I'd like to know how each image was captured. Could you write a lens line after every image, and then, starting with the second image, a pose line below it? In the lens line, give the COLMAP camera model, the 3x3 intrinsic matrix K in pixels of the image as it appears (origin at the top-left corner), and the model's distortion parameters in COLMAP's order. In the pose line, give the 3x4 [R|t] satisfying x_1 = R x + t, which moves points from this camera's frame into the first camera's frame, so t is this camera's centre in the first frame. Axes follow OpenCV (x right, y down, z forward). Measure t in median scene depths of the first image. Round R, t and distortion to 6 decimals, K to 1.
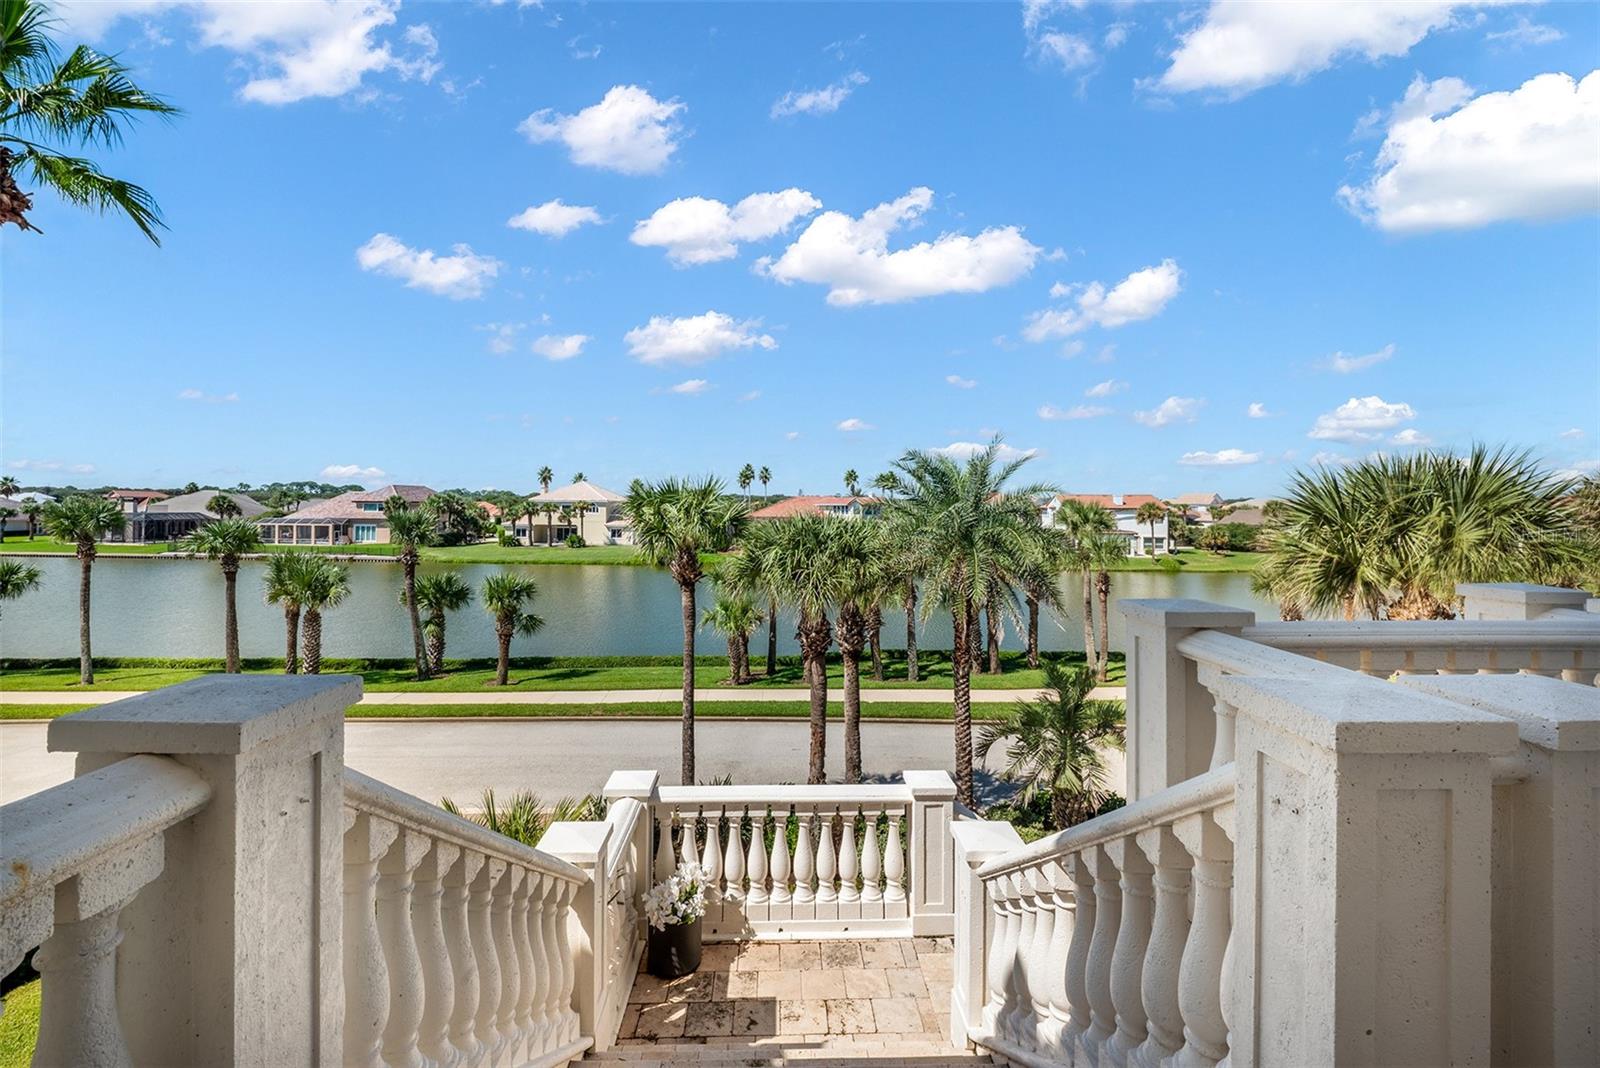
lens RADIAL K [[656.0, 0, 800.0], [0, 656.0, 506.5], [0, 0, 1]] dist [0.000263, -0.000016]
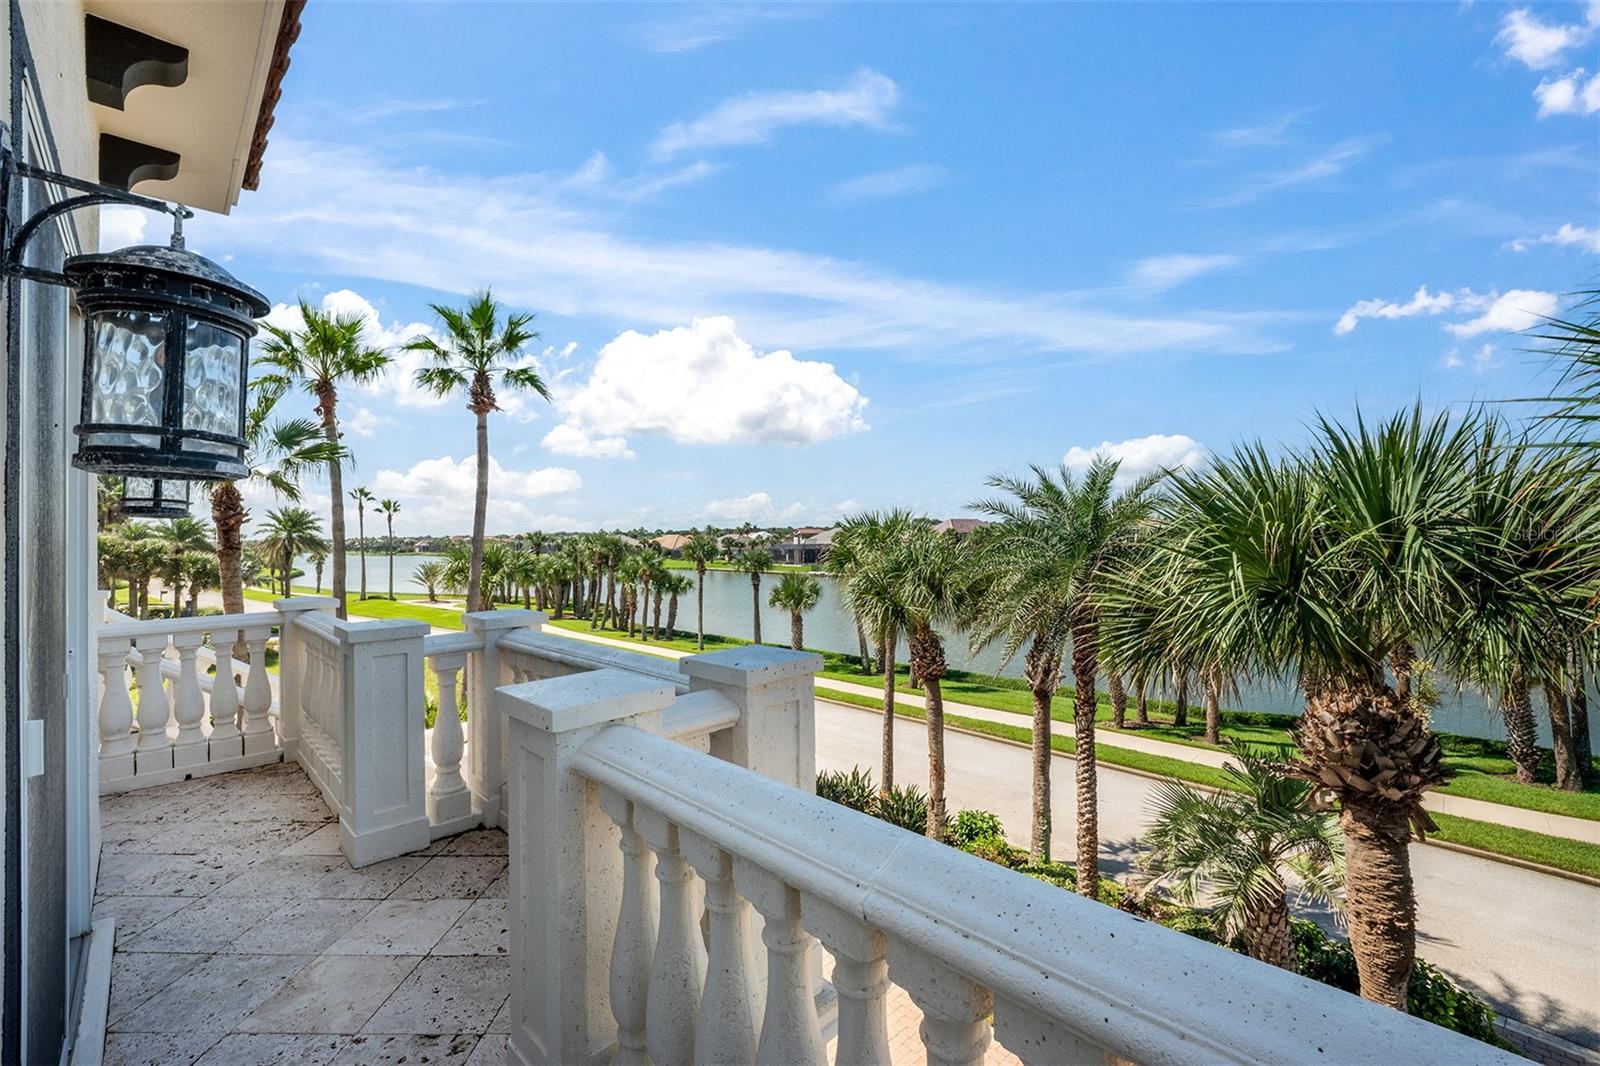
lens RADIAL K [[671.8, 0, 800.0], [0, 671.8, 533.0], [0, 0, 1]] dist [0.000096, -0.000034]
pose [[0.689894, -0.016974, -0.723711, 0.271963], [0.013291, 0.999854, -0.010781, 0.007387], [0.723788, -0.002181, 0.690019, 0.038993]]
